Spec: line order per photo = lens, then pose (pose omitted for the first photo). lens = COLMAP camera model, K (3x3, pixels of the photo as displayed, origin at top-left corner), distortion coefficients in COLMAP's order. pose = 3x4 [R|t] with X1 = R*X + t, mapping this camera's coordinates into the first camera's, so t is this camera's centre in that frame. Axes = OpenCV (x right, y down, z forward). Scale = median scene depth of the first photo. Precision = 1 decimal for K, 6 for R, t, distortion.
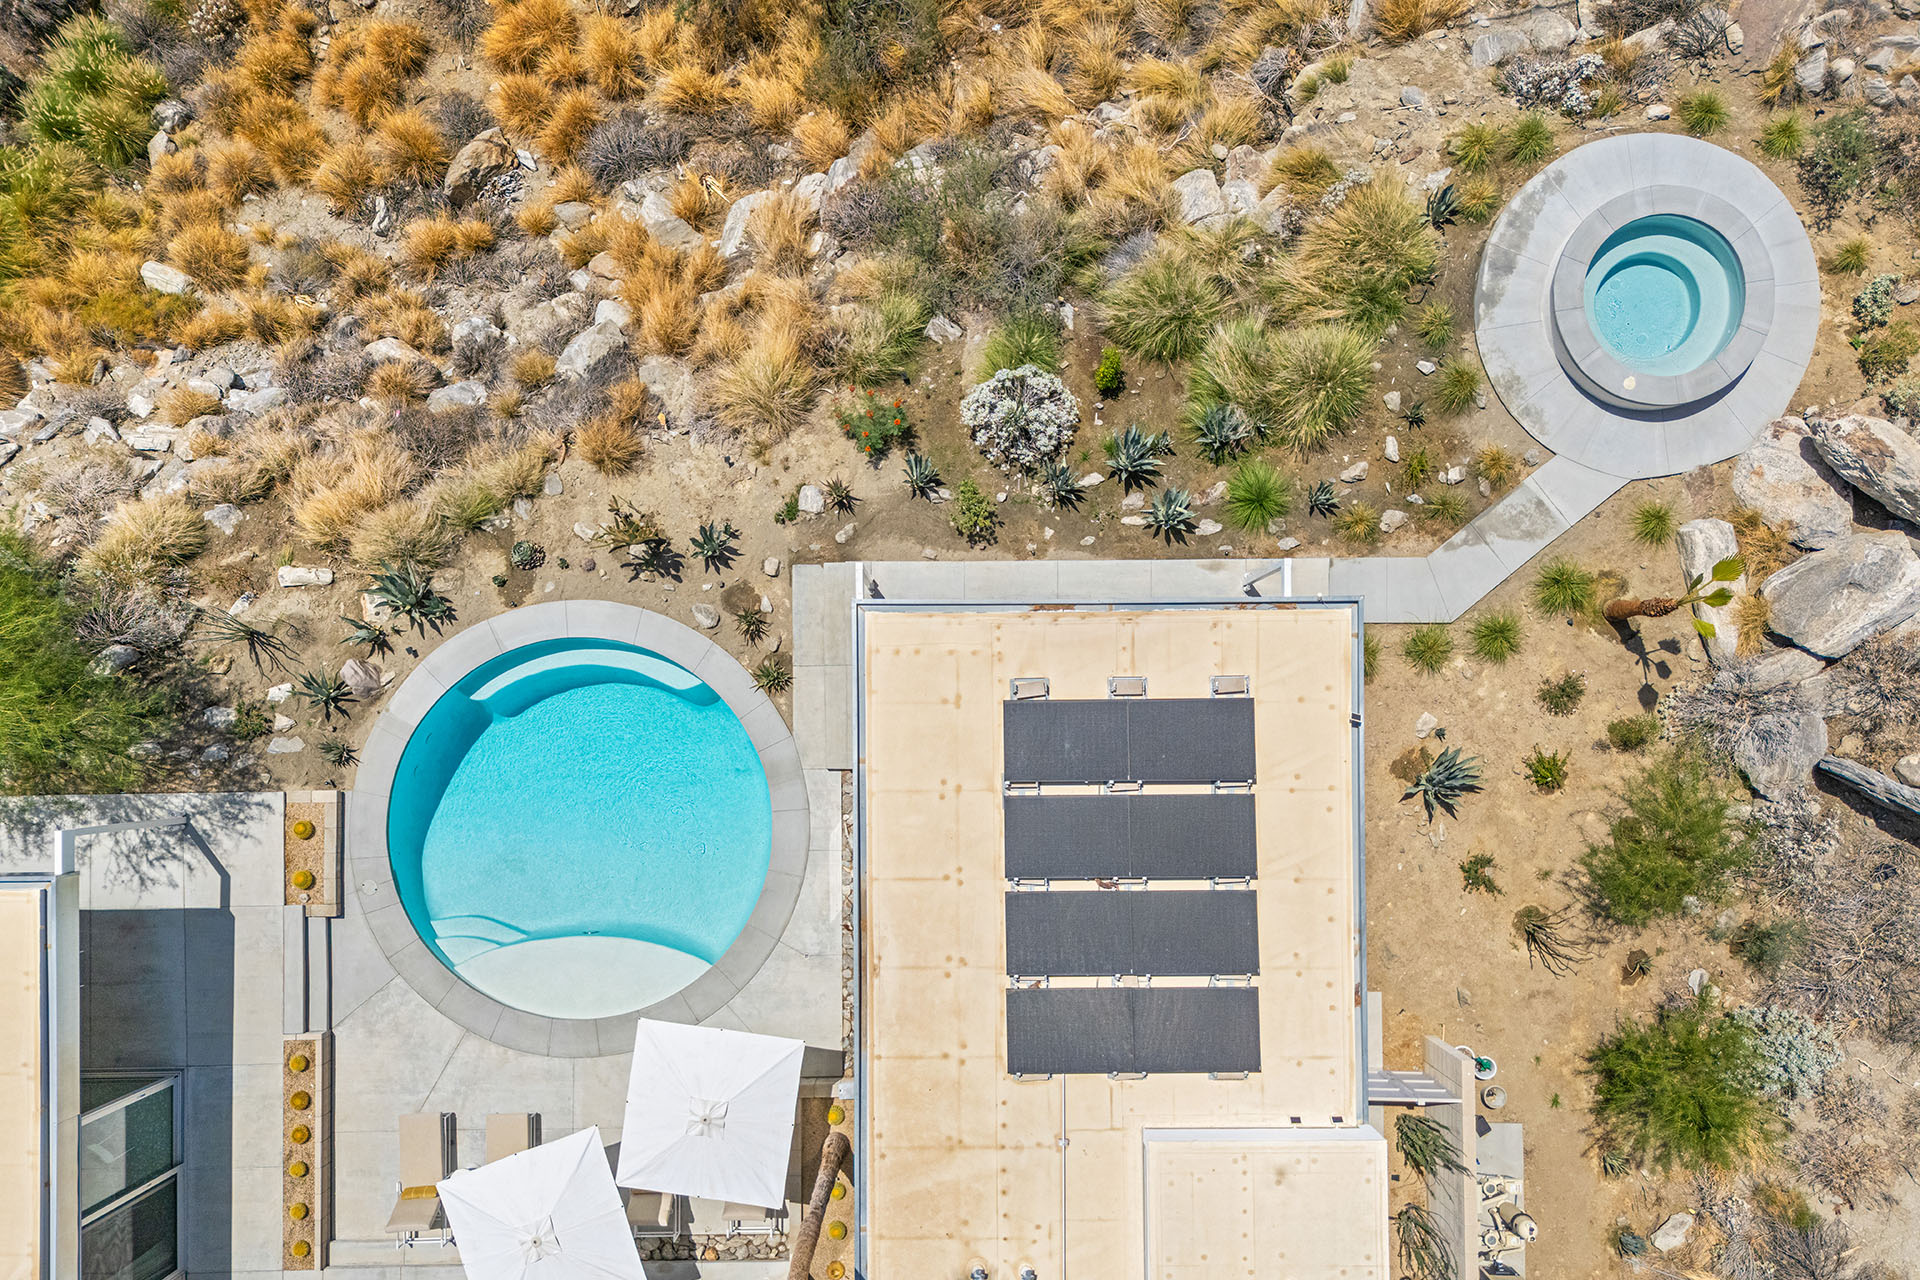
lens RADIAL K [[1416.4, 0, 960.6], [0, 1416.4, 717.2], [0, 0, 1]] dist [0.062844, -0.052705]
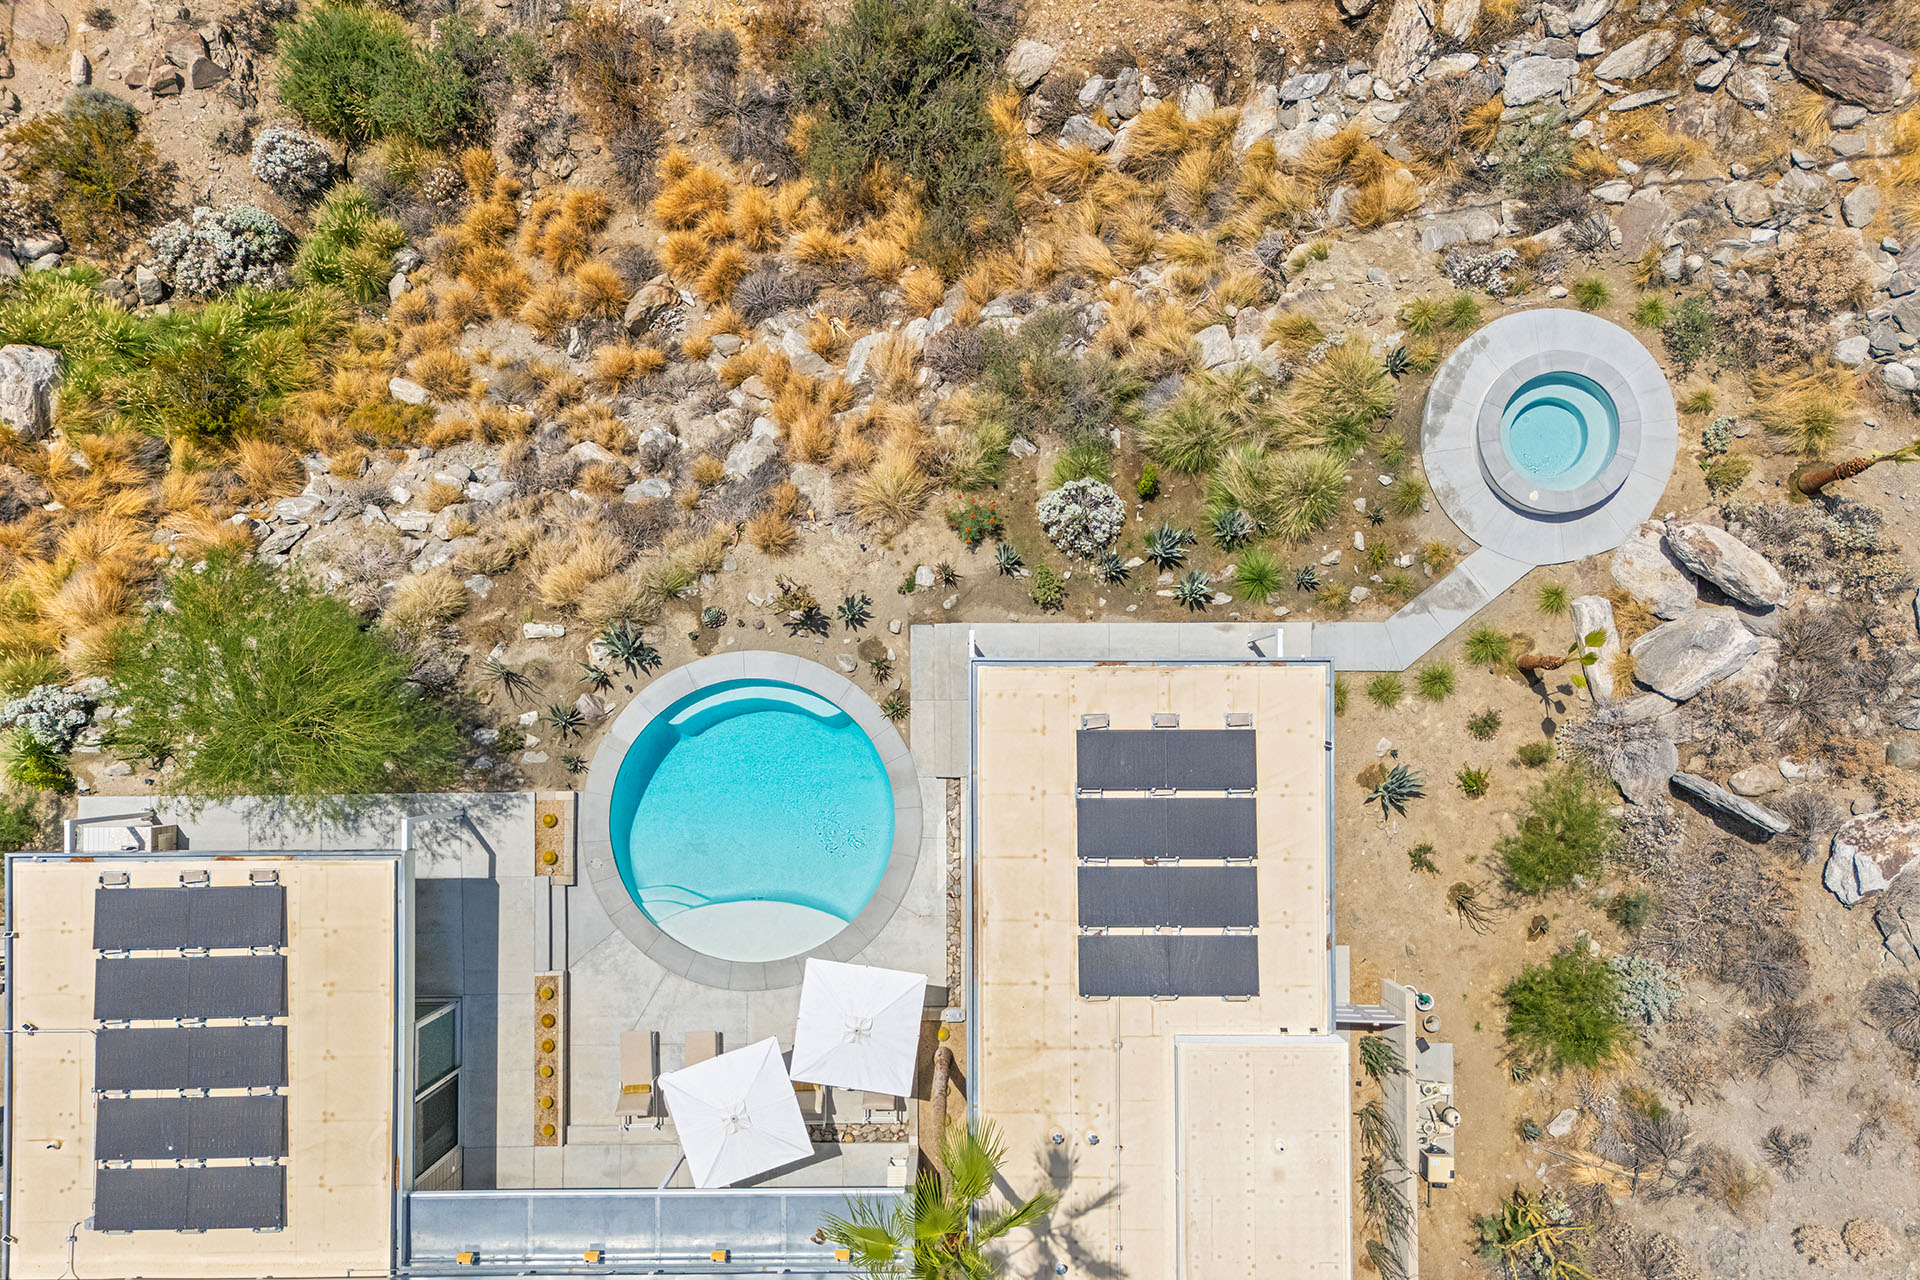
lens RADIAL K [[1416.4, 0, 960.6], [0, 1416.4, 717.2], [0, 0, 1]] dist [0.062844, -0.052705]
pose [[0.999985, 0.005377, -0.000852, -0.070189], [-0.005378, 0.999985, -0.001258, -0.018836], [0.000845, 0.001262, 0.999999, -0.338784]]
